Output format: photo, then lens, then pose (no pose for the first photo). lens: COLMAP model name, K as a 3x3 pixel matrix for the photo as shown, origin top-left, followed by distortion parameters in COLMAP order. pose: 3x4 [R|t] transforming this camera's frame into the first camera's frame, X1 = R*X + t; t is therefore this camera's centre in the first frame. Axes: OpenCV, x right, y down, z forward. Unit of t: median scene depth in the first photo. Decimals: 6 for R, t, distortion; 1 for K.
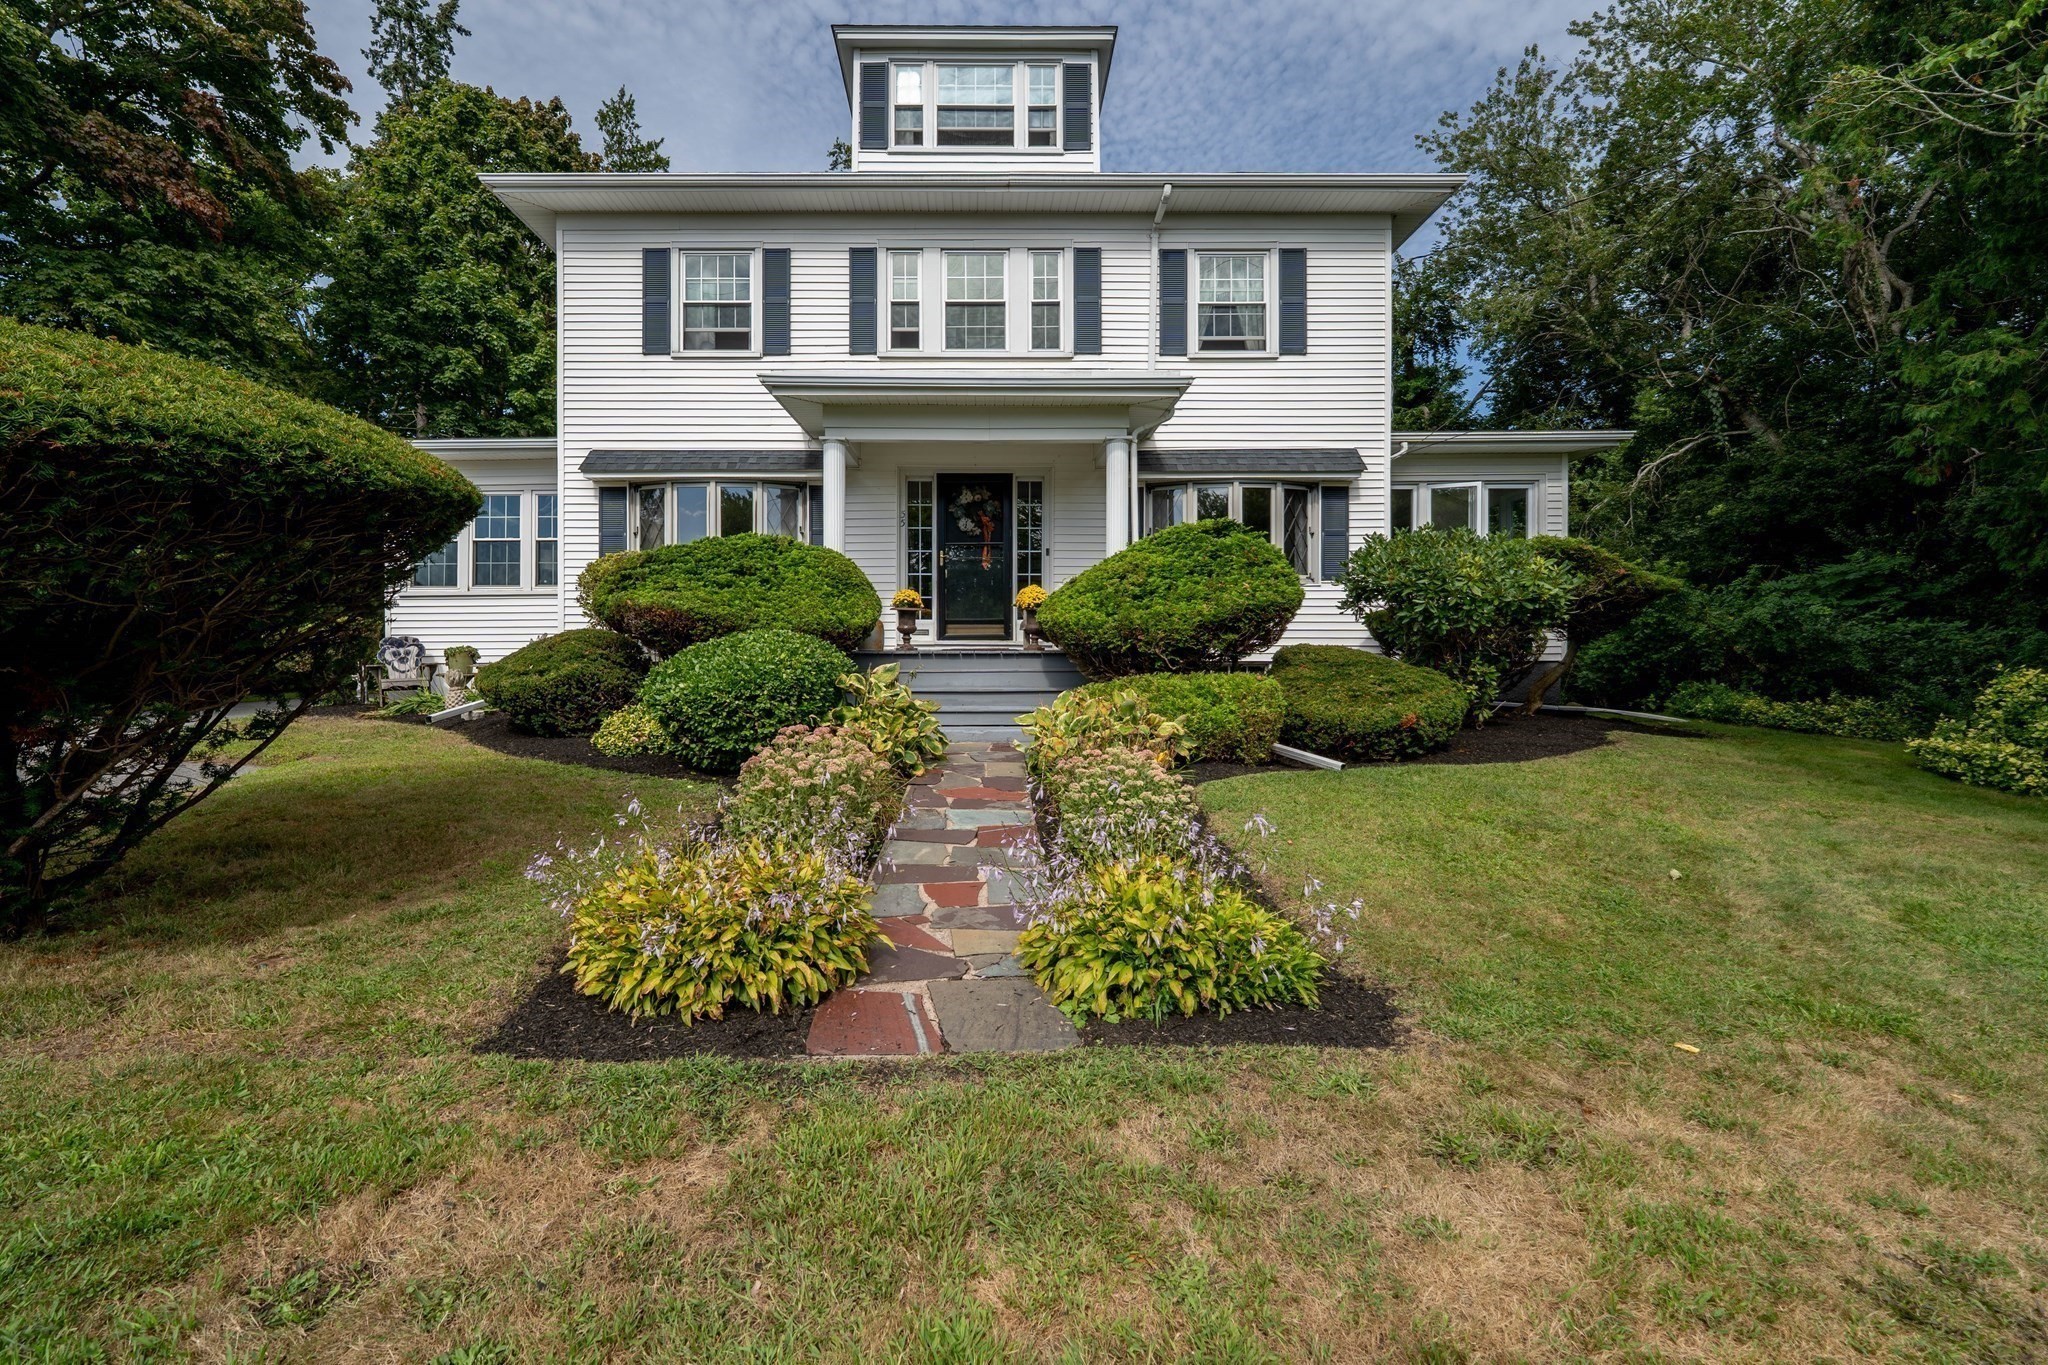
lens RADIAL K [[877.6, 0, 1016.1], [0, 877.6, 676.0], [0, 0, 1]] dist [-0.011420, 0.000278]
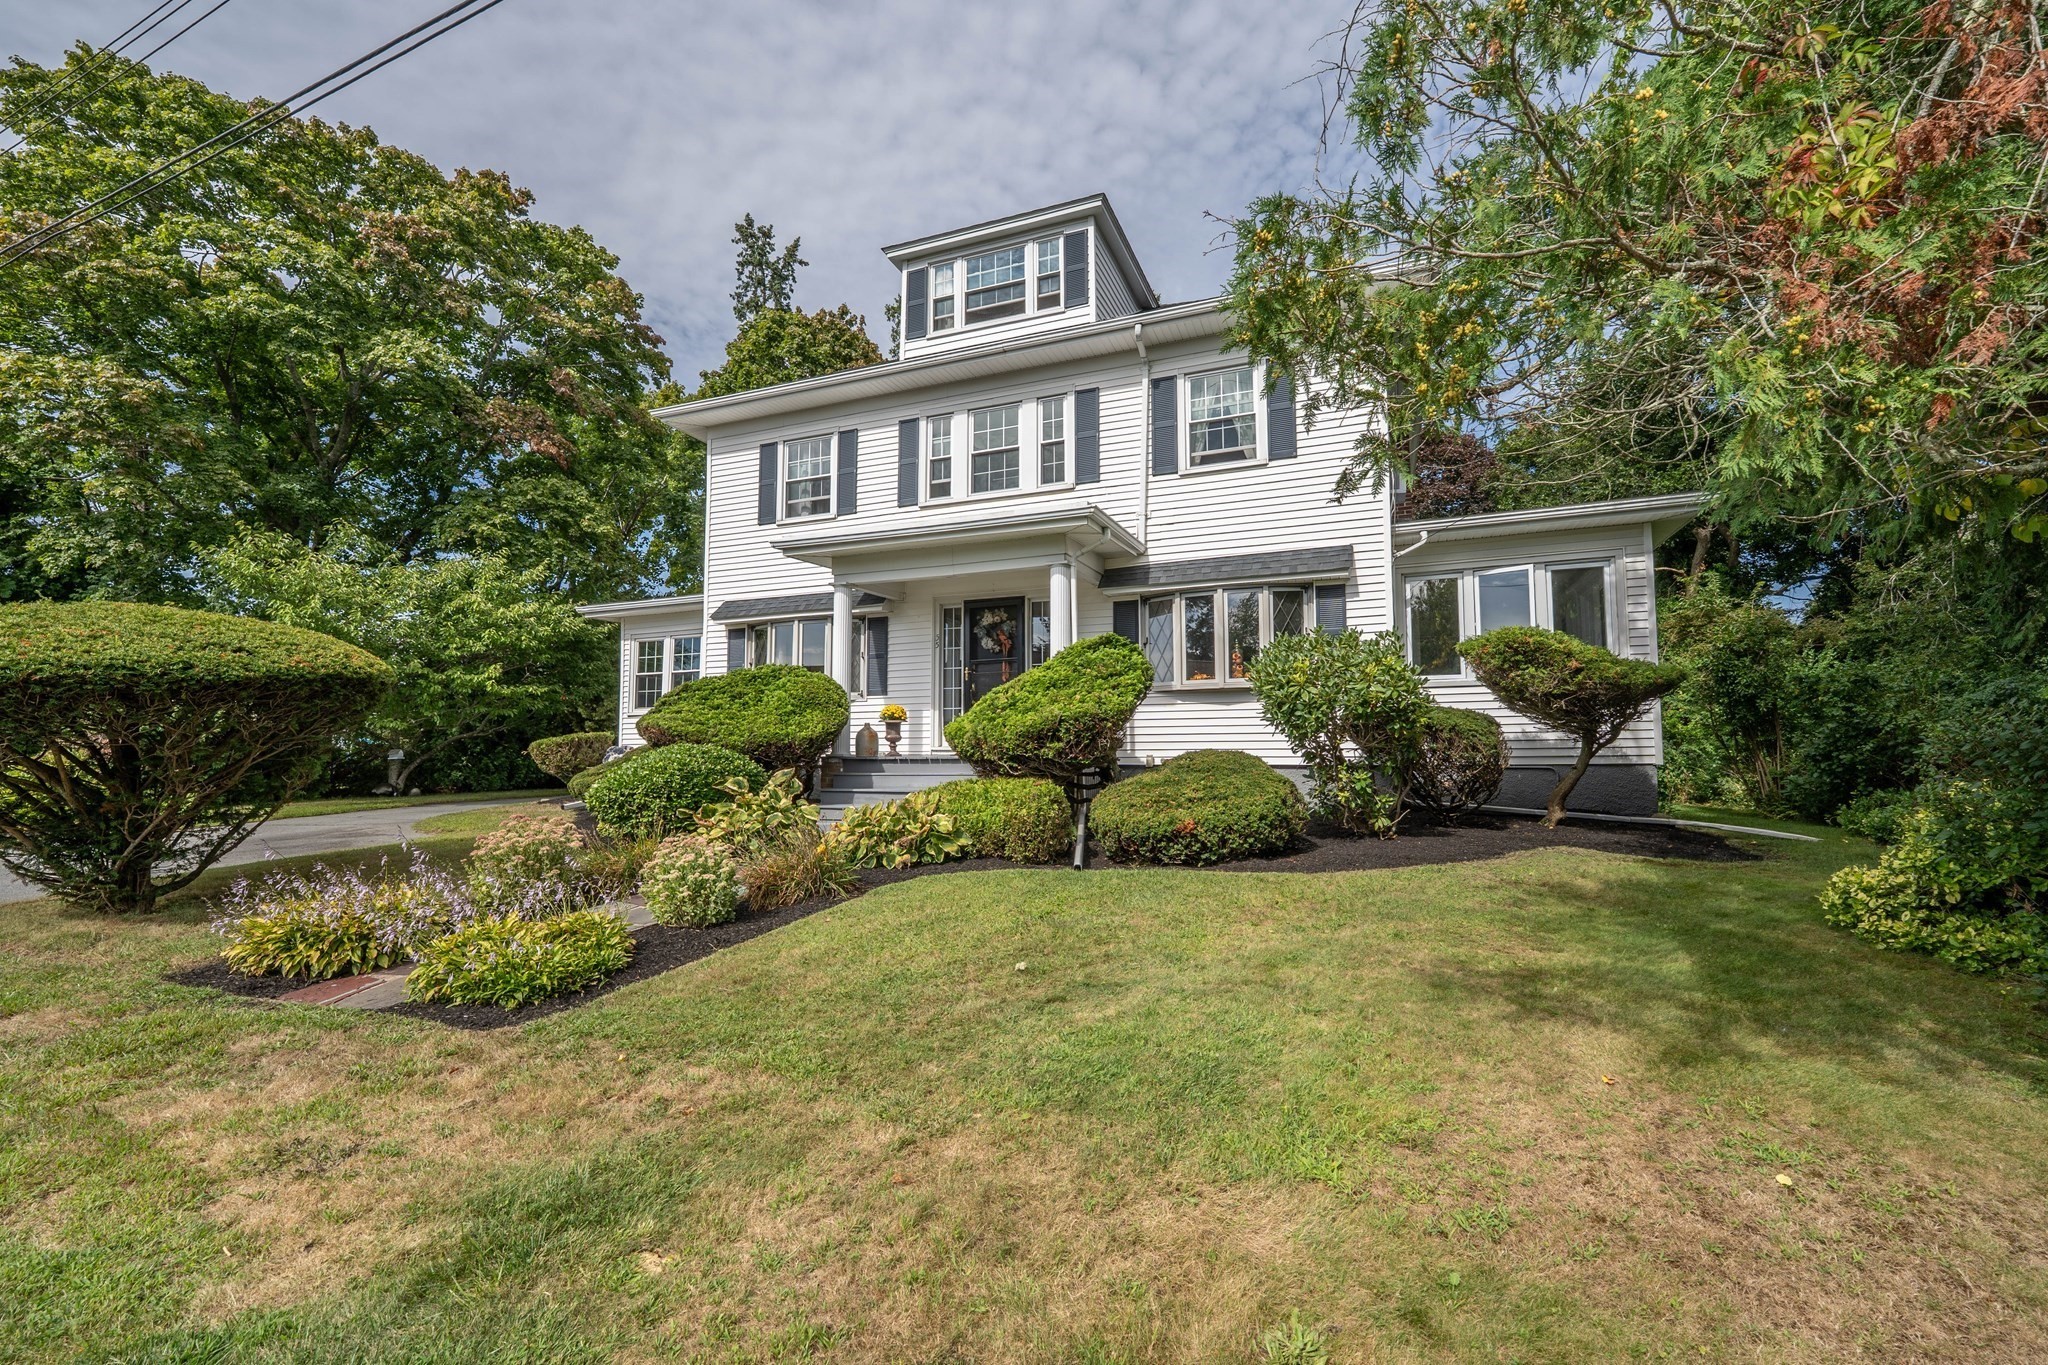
lens RADIAL K [[877.6, 0, 1025.2], [0, 877.6, 704.5], [0, 0, 1]] dist [-0.011420, 0.000278]
pose [[0.925593, -0.025884, -0.377633, 0.415186], [-0.003958, 0.996943, -0.078035, -0.006313], [0.378499, 0.073723, 0.922661, -0.019133]]
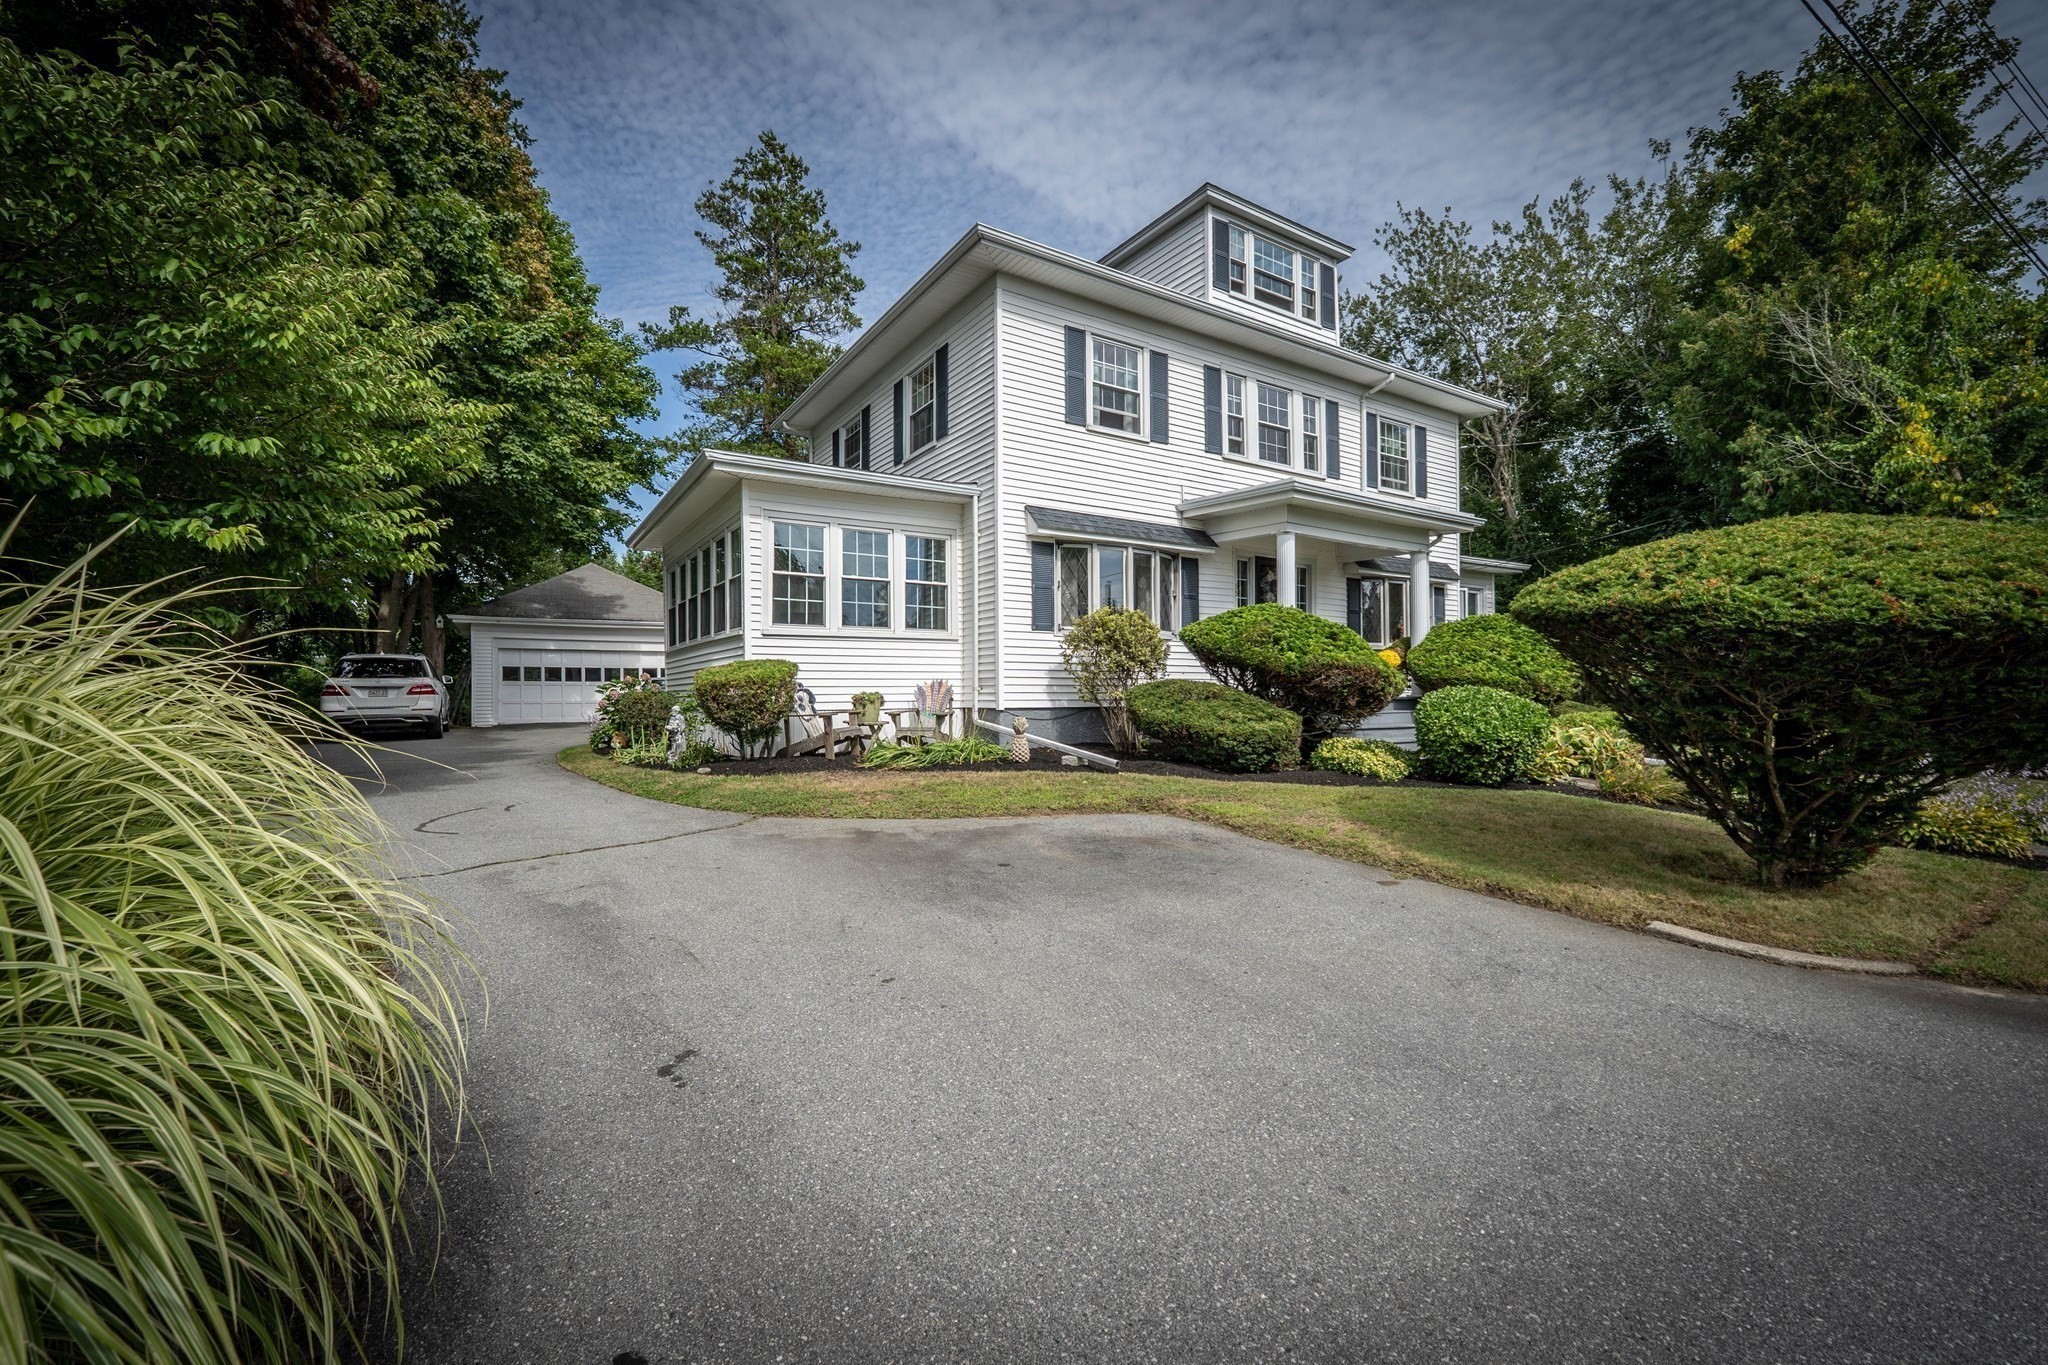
lens RADIAL K [[877.6, 0, 1021.0], [0, 877.6, 682.8], [0, 0, 1]] dist [-0.011420, 0.000278]
pose [[0.834899, 0.004444, 0.550385, -1.068943], [0.005191, 0.999859, -0.015948, -0.029291], [-0.550378, 0.016172, 0.834759, 0.132309]]
